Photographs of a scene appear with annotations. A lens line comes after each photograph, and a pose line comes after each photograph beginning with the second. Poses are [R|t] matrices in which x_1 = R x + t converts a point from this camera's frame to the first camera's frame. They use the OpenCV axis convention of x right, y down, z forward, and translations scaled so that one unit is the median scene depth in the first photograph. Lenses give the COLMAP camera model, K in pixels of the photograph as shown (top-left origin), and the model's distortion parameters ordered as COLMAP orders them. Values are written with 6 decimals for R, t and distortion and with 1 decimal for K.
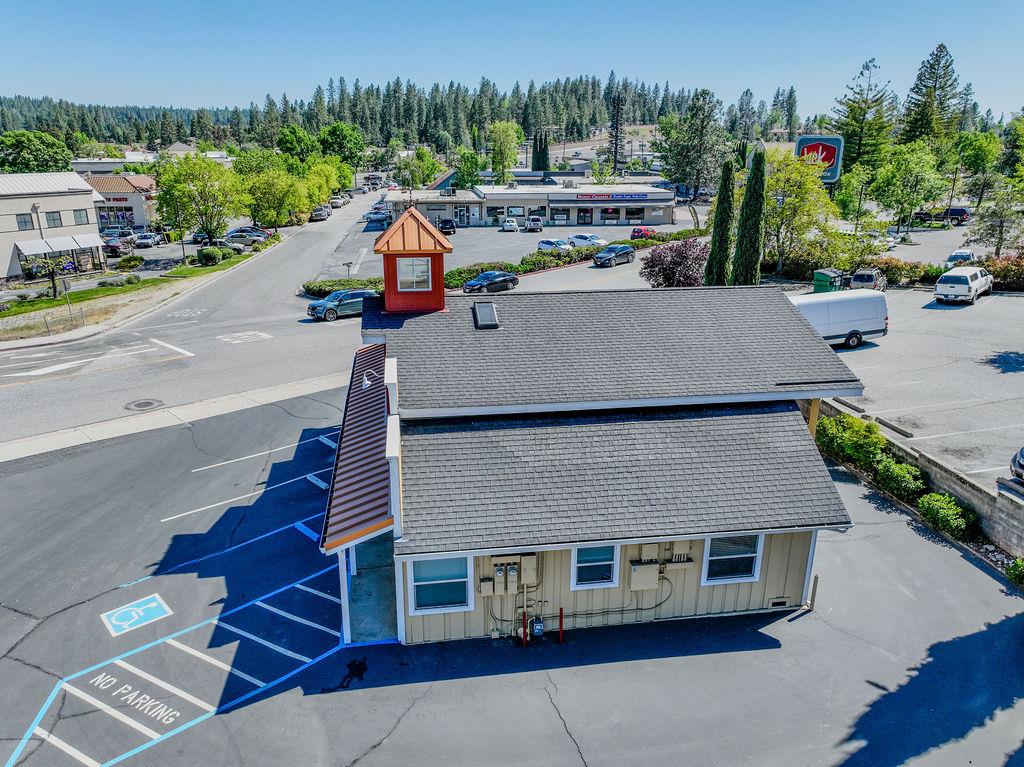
lens RADIAL K [[719.4, 0, 512.0], [0, 719.4, 383.5], [0, 0, 1]] dist [0.002960, 0.013717]
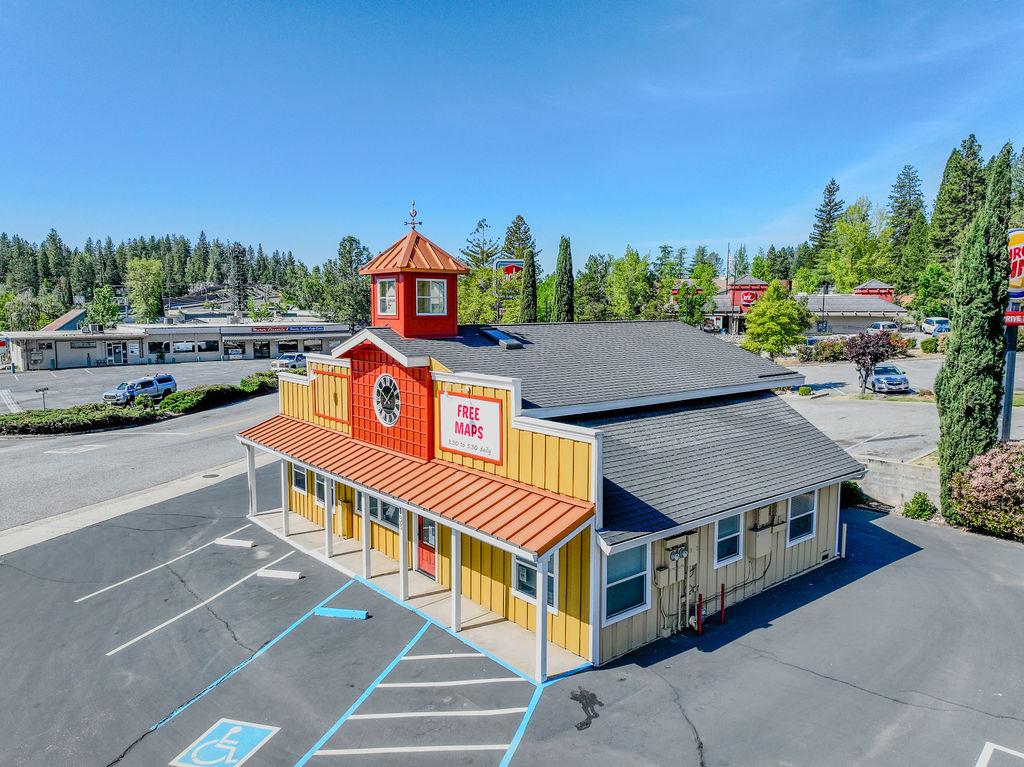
lens RADIAL K [[723.4, 0, 512.0], [0, 723.4, 383.5], [0, 0, 1]] dist [0.003285, 0.007879]
pose [[0.856537, -0.060002, 0.512586, -0.622189], [0.167882, 0.971593, -0.166802, 0.151881], [-0.488016, 0.228926, 0.842278, 0.230007]]
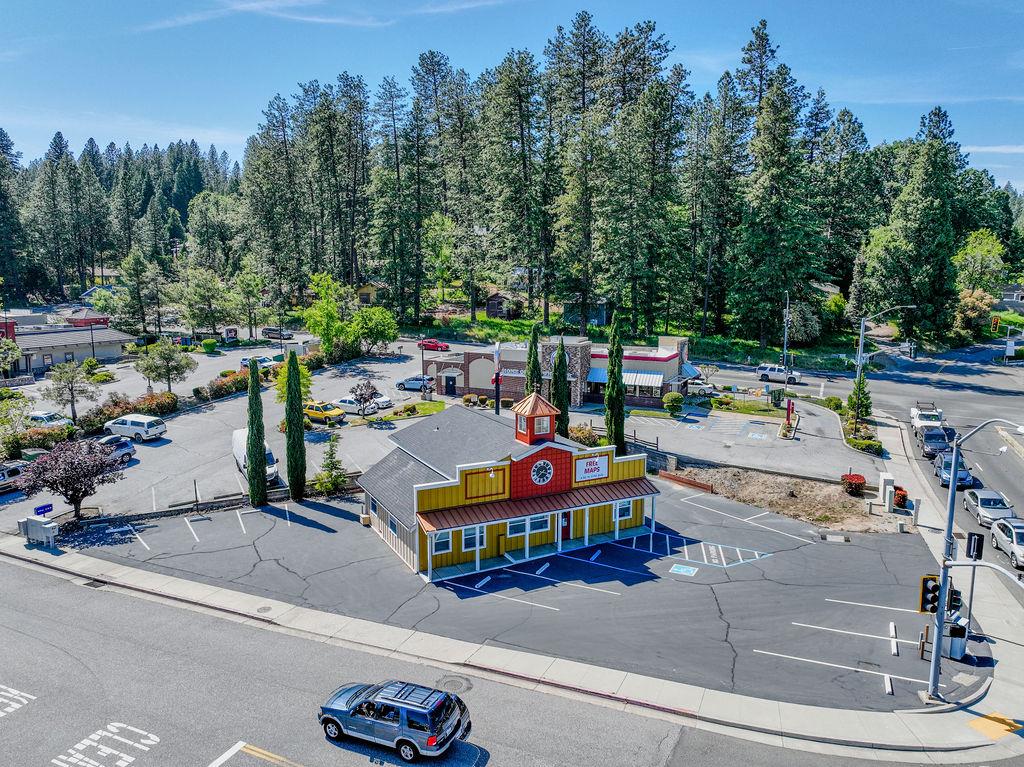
lens RADIAL K [[719.4, 0, 512.0], [0, 719.4, 383.5], [0, 0, 1]] dist [0.002960, 0.013717]
pose [[-0.319340, -0.149434, 0.935784, -2.368940], [0.298409, 0.921394, 0.248969, -0.933121], [-0.899430, 0.358752, -0.249645, 1.843050]]
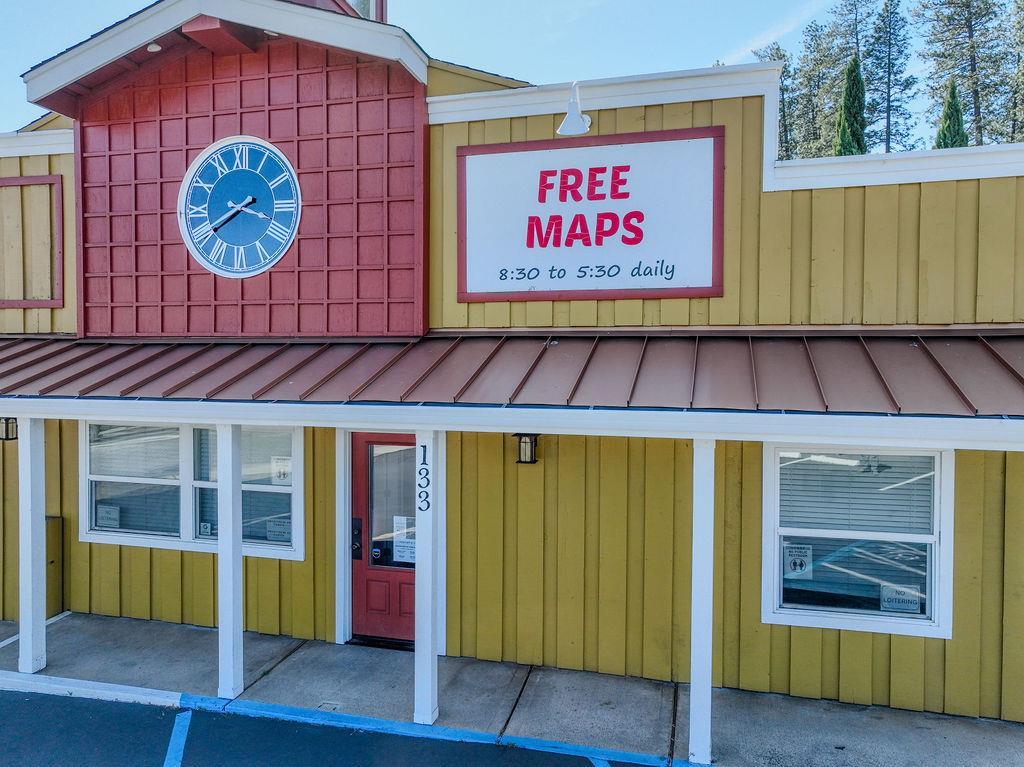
lens RADIAL K [[723.4, 0, 512.0], [0, 723.4, 383.5], [0, 0, 1]] dist [0.003285, 0.007879]
pose [[0.399094, -0.036040, 0.916201, -0.546313], [0.289620, 0.953026, -0.088669, 0.140914], [-0.869968, 0.300738, 0.390785, 0.992045]]
